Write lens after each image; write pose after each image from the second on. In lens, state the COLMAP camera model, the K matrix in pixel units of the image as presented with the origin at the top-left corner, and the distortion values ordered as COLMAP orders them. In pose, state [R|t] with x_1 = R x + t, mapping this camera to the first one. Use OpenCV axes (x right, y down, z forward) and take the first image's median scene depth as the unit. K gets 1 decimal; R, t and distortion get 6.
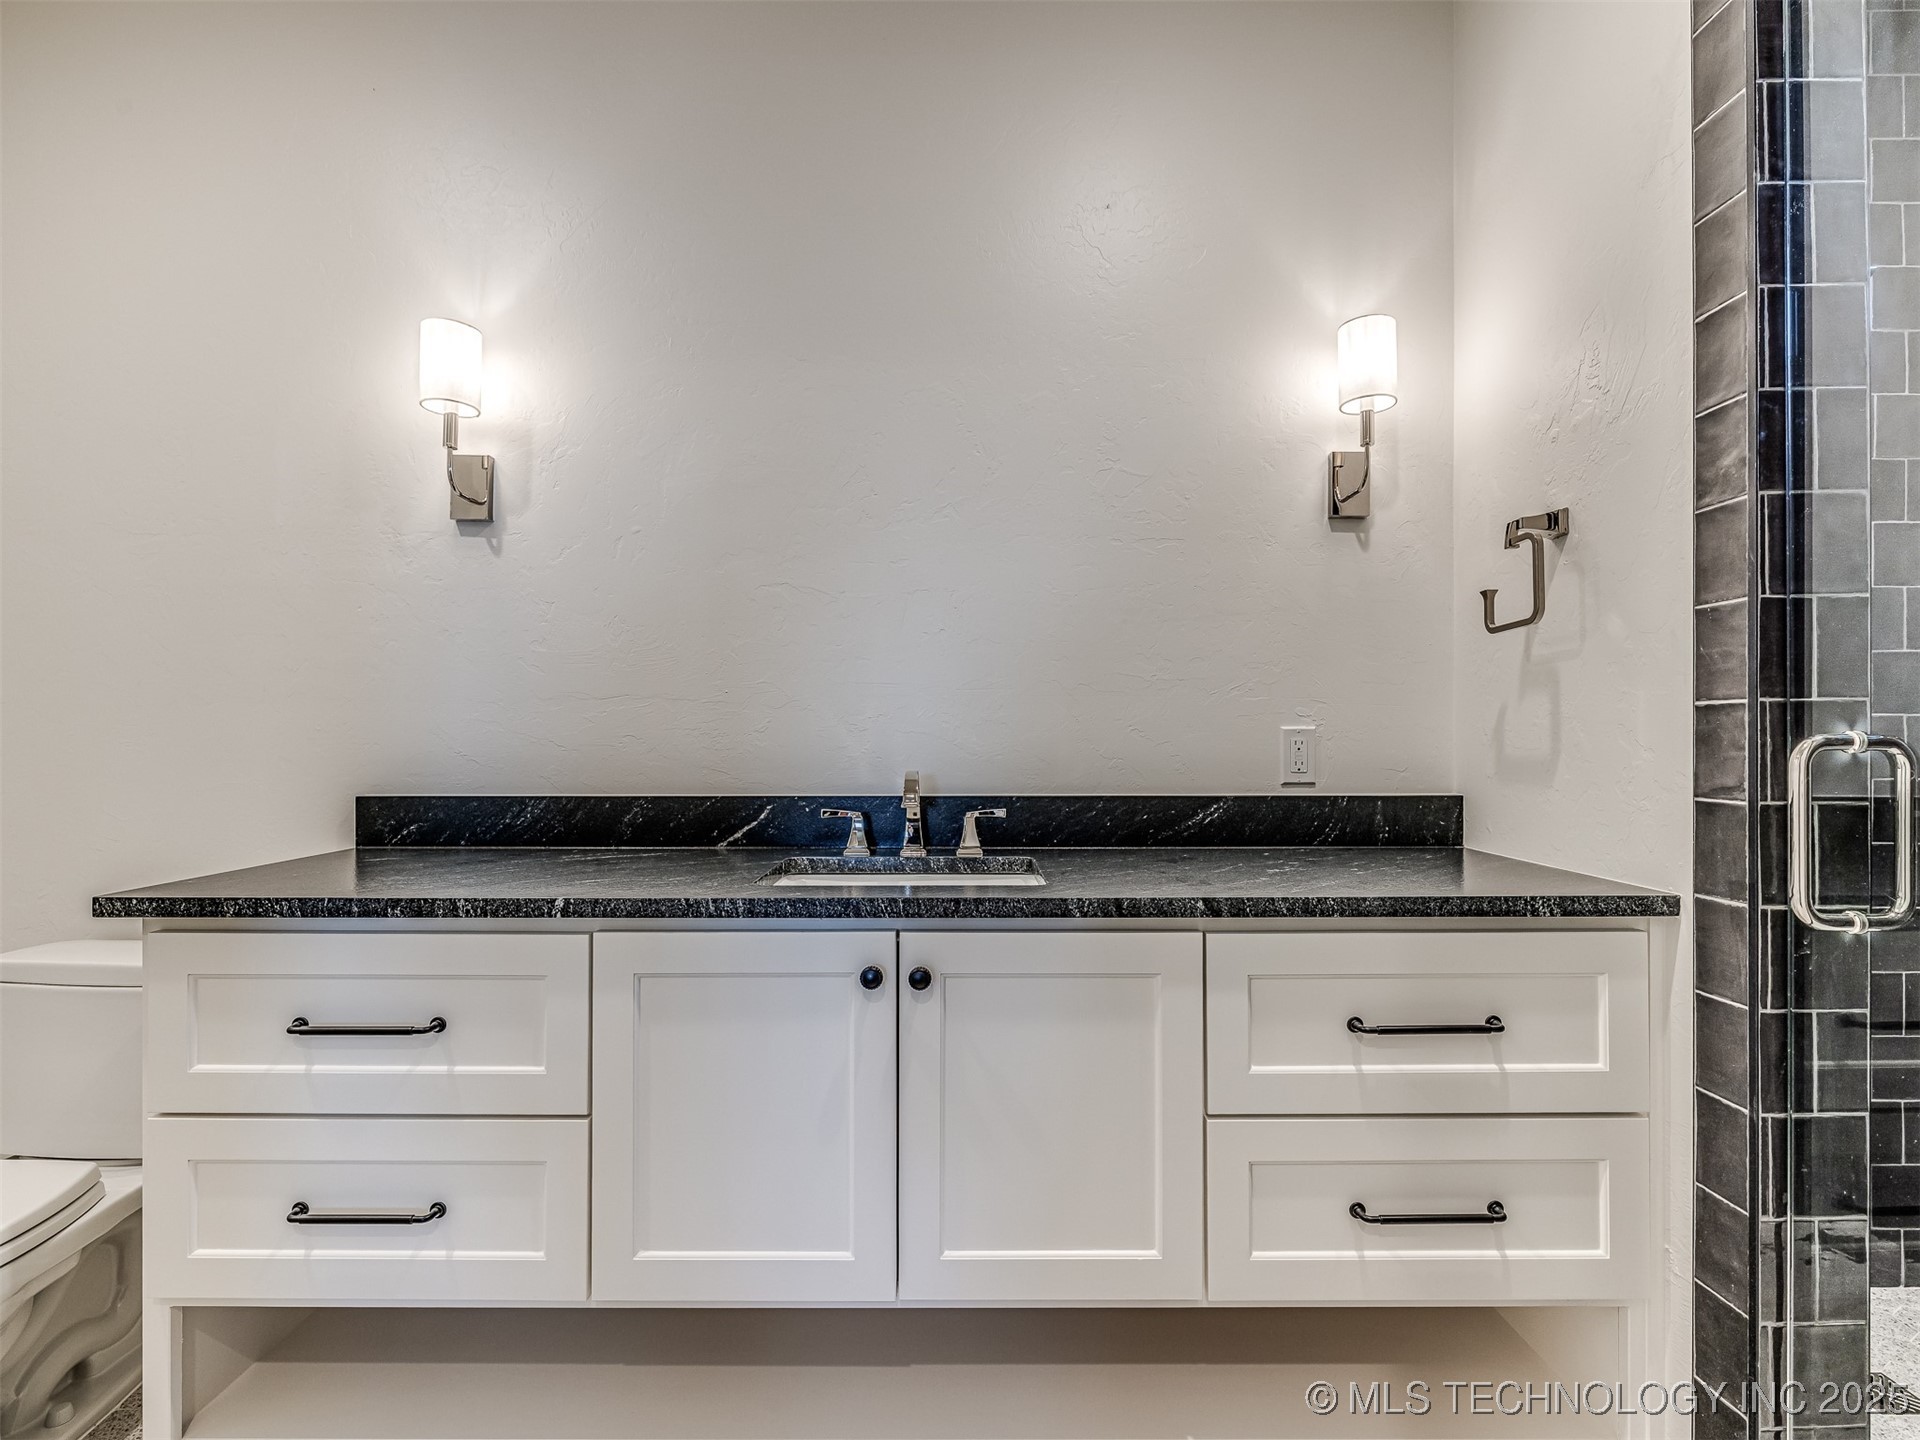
lens RADIAL K [[919.3, 0, 965.0], [0, 919.3, 730.8], [0, 0, 1]] dist [-0.002679, 0.000709]
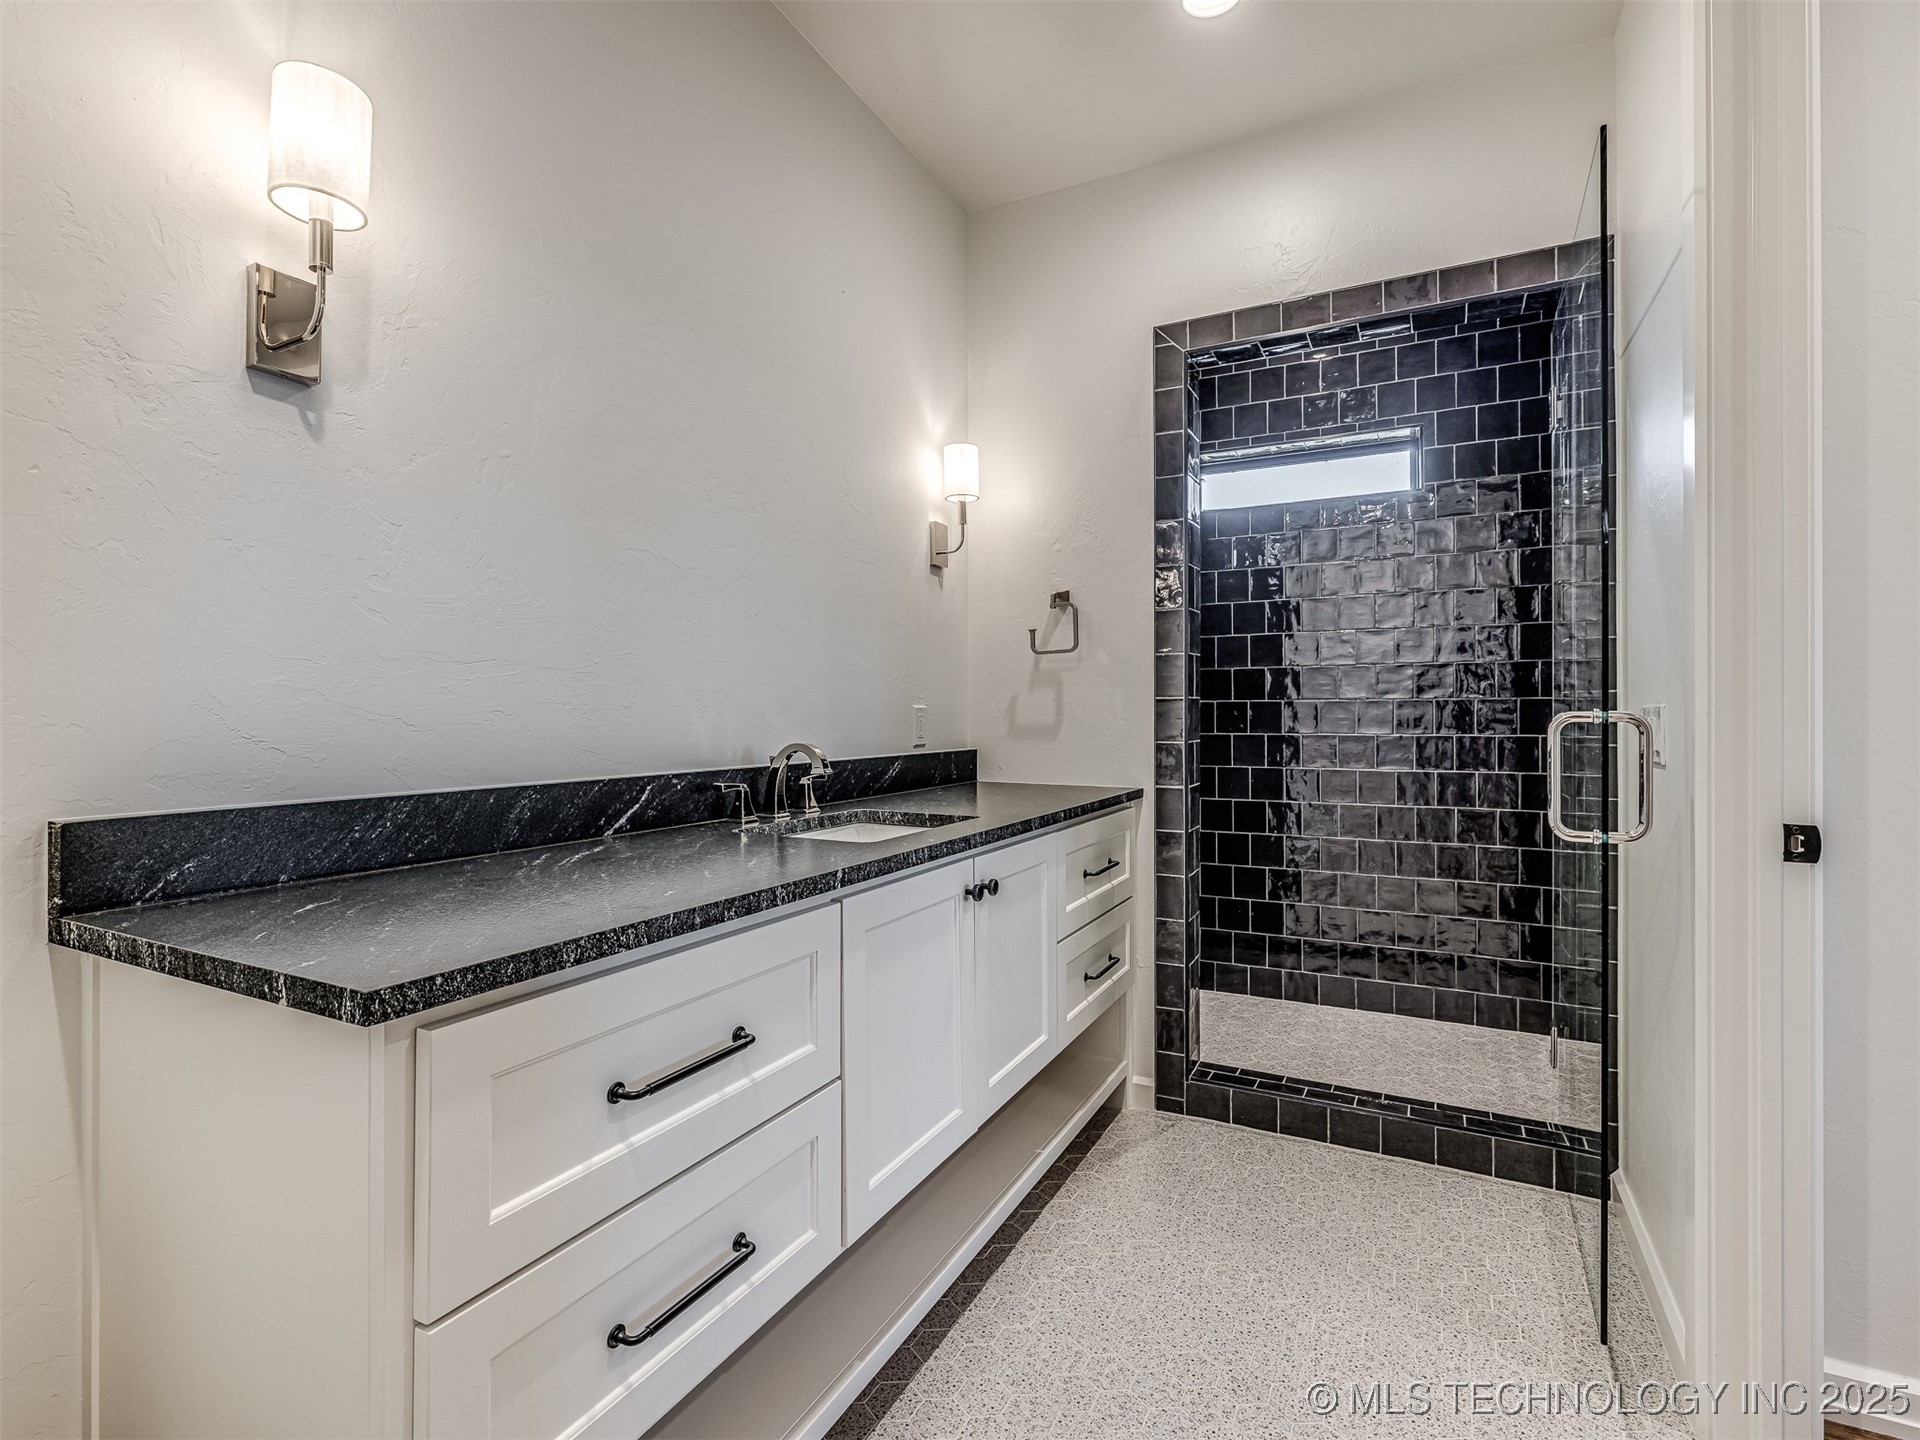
lens RADIAL K [[919.3, 0, 969.6], [0, 919.3, 712.6], [0, 0, 1]] dist [-0.002679, 0.000709]
pose [[0.446894, 0.000677, 0.894586, -0.998719], [-0.006949, 0.999972, 0.002715, 0.001695], [-0.894560, -0.007429, 0.446887, 0.314148]]
